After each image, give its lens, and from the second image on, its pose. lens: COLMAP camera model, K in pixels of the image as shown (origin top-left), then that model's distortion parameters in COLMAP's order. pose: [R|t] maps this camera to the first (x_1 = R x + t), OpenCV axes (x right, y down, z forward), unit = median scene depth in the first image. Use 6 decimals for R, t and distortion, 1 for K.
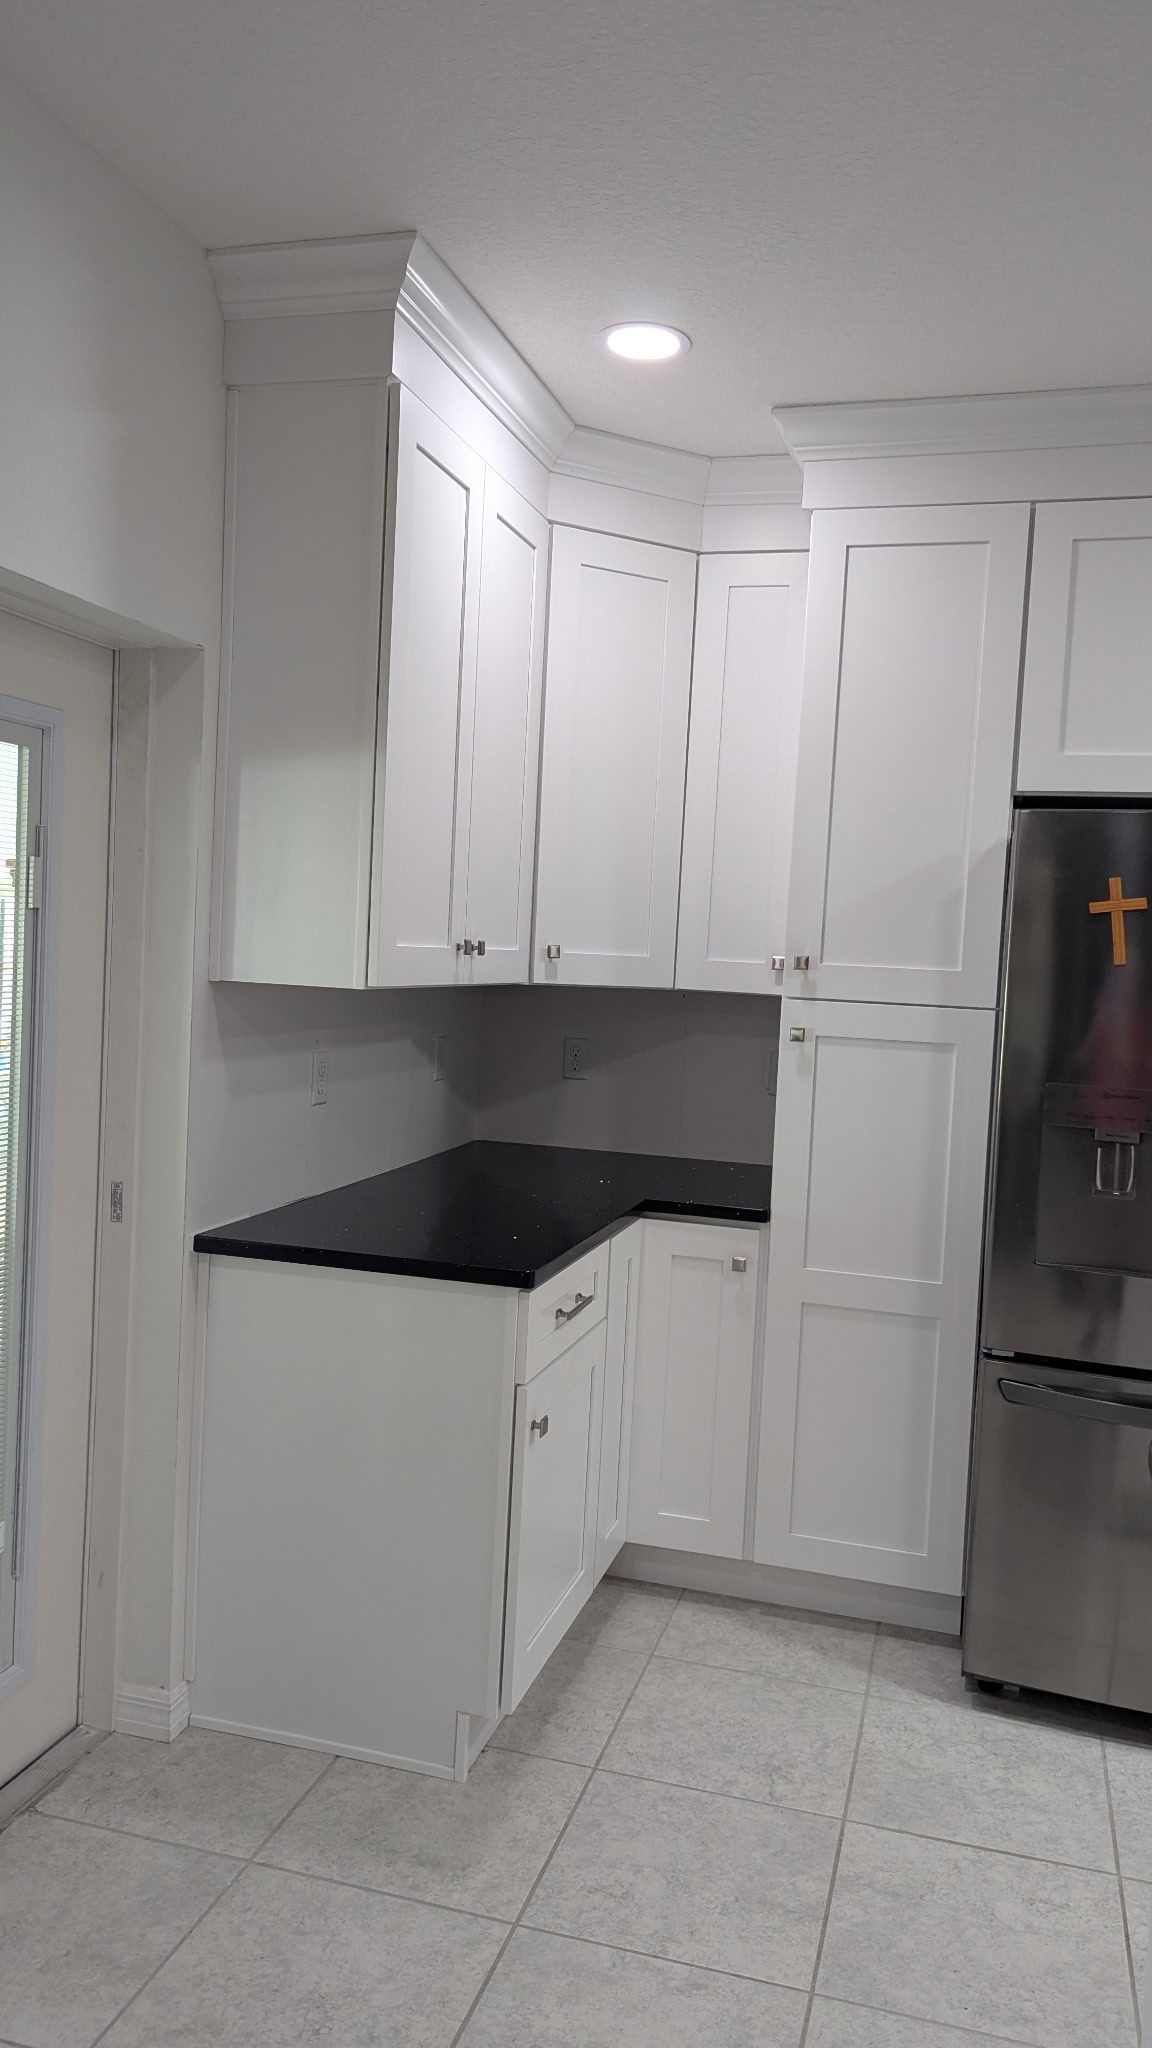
lens RADIAL K [[1464.0, 0, 582.9], [0, 1464.0, 1013.2], [0, 0, 1]] dist [0.055382, -0.052759]
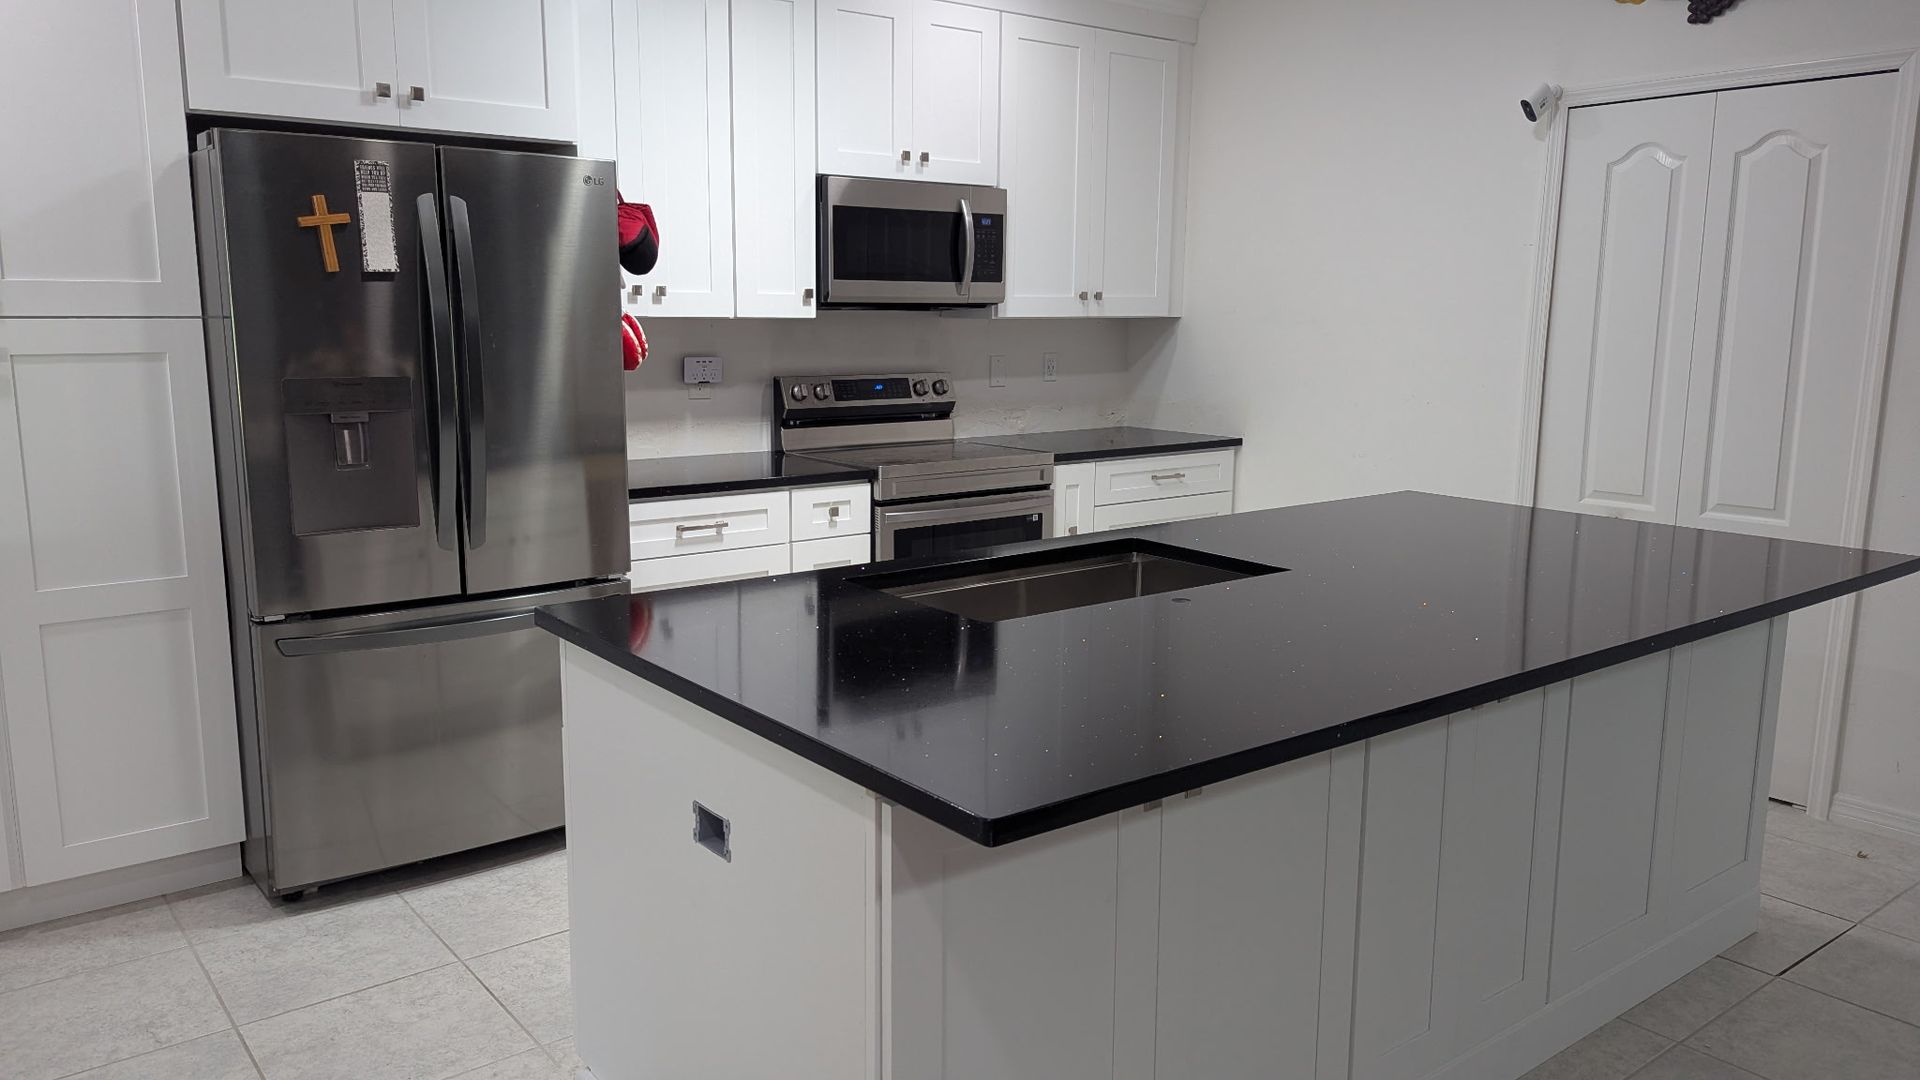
lens RADIAL K [[1372.5, 0, 956.4], [0, 1372.5, 539.4], [0, 0, 1]] dist [0.055382, -0.052759]
pose [[0.581585, -0.181680, 0.792938, -0.249268], [0.057751, 0.981503, 0.182527, 0.003392], [-0.811433, -0.060362, 0.581320, -0.057279]]
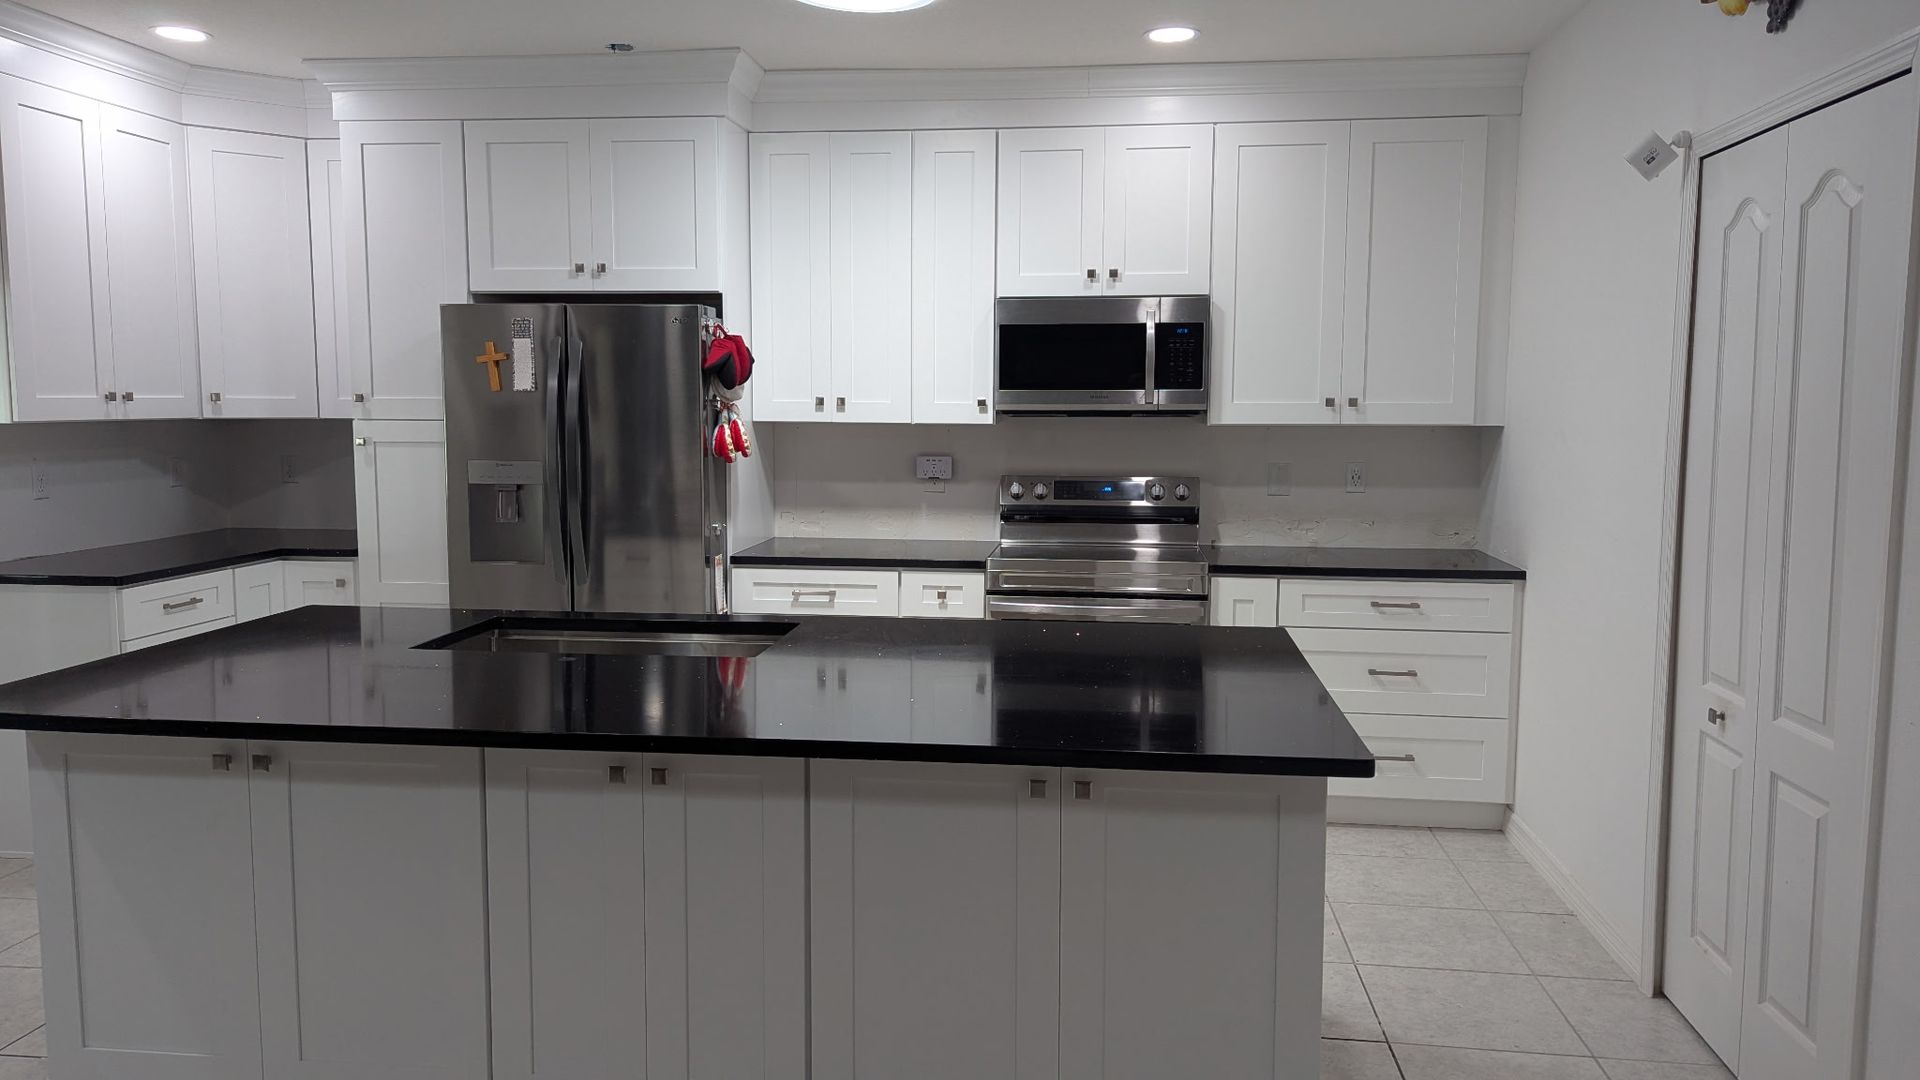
lens RADIAL K [[1372.5, 0, 966.5], [0, 1372.5, 540.5], [0, 0, 1]] dist [0.055382, -0.052759]
pose [[0.985916, -0.060422, 0.155943, 0.624548], [0.050766, 0.996582, 0.065177, 0.064429], [-0.159348, -0.056342, 0.985613, -0.719412]]
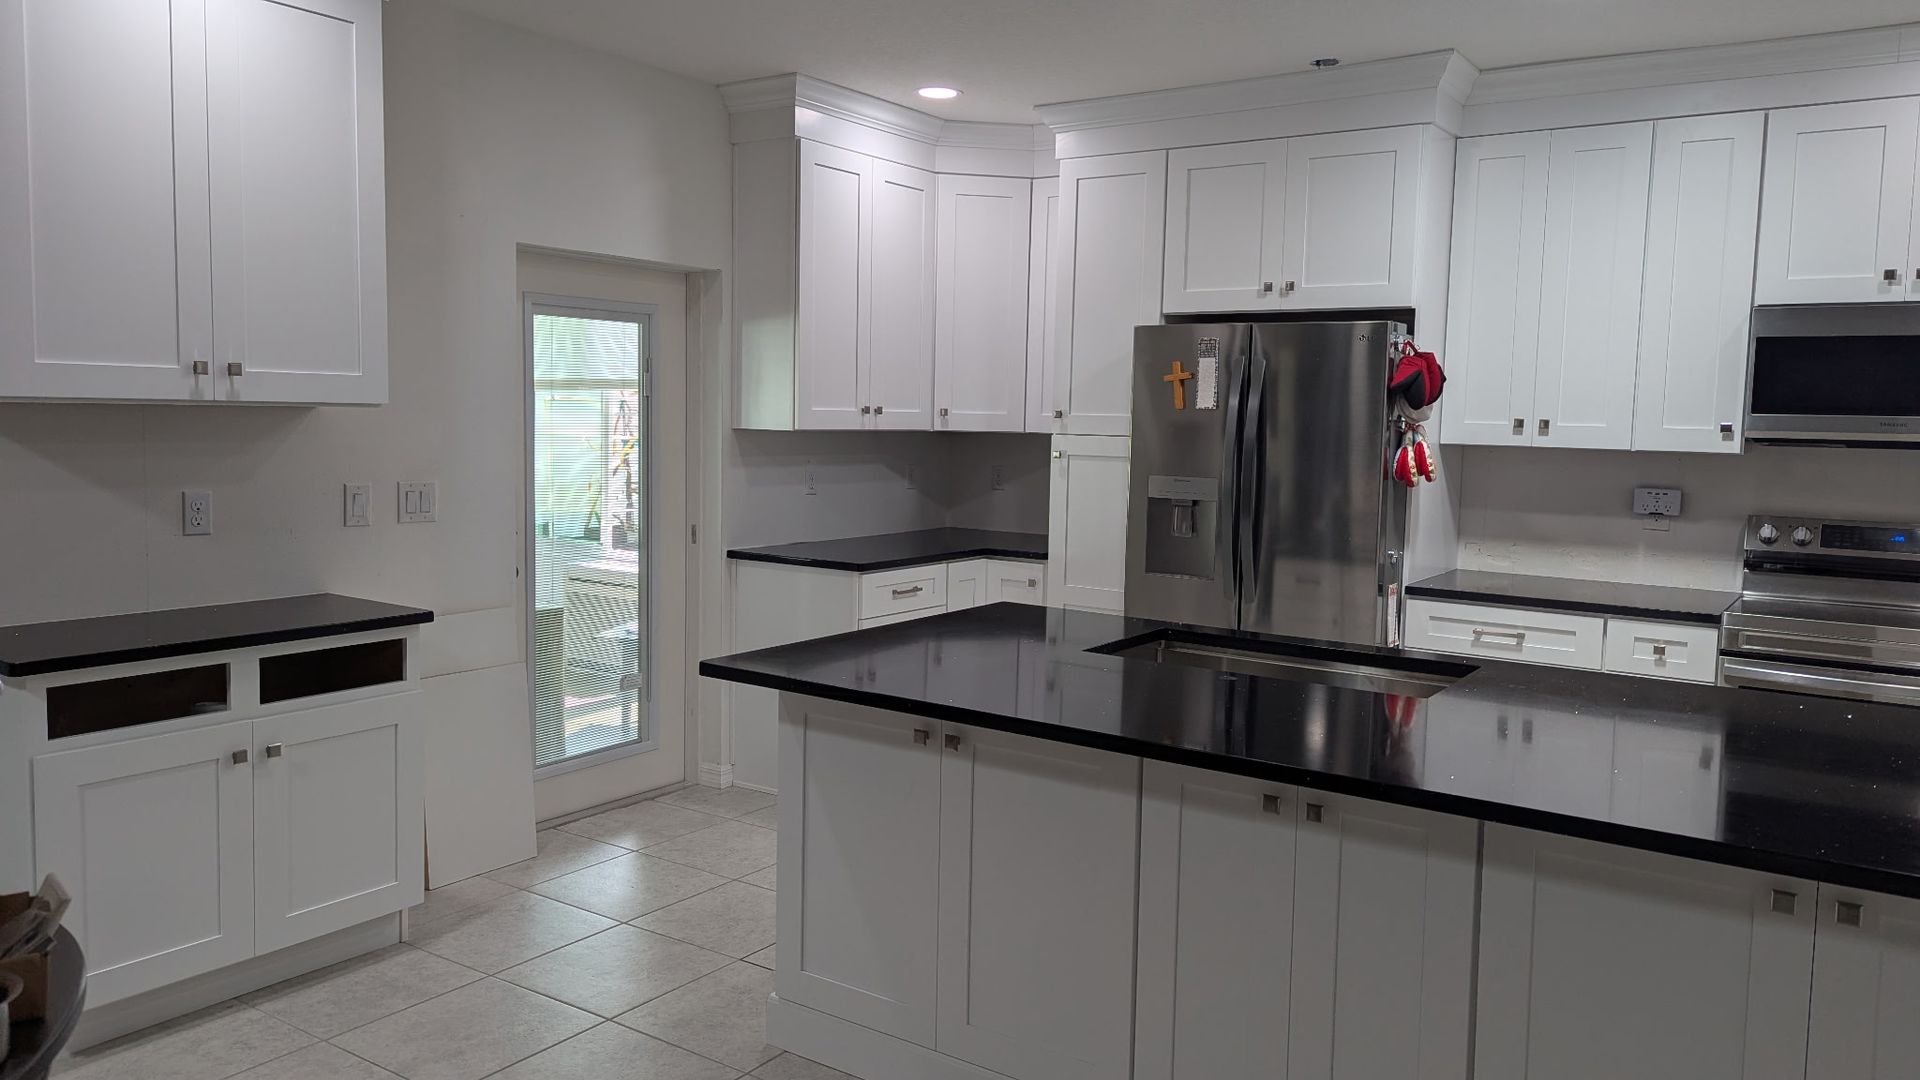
lens RADIAL K [[1372.5, 0, 949.5], [0, 1372.5, 521.7], [0, 0, 1]] dist [0.055382, -0.052759]
pose [[0.944990, -0.001322, -0.327096, 0.624204], [0.009088, 0.999712, 0.022215, 0.064264], [0.326973, -0.023965, 0.944730, -0.688040]]
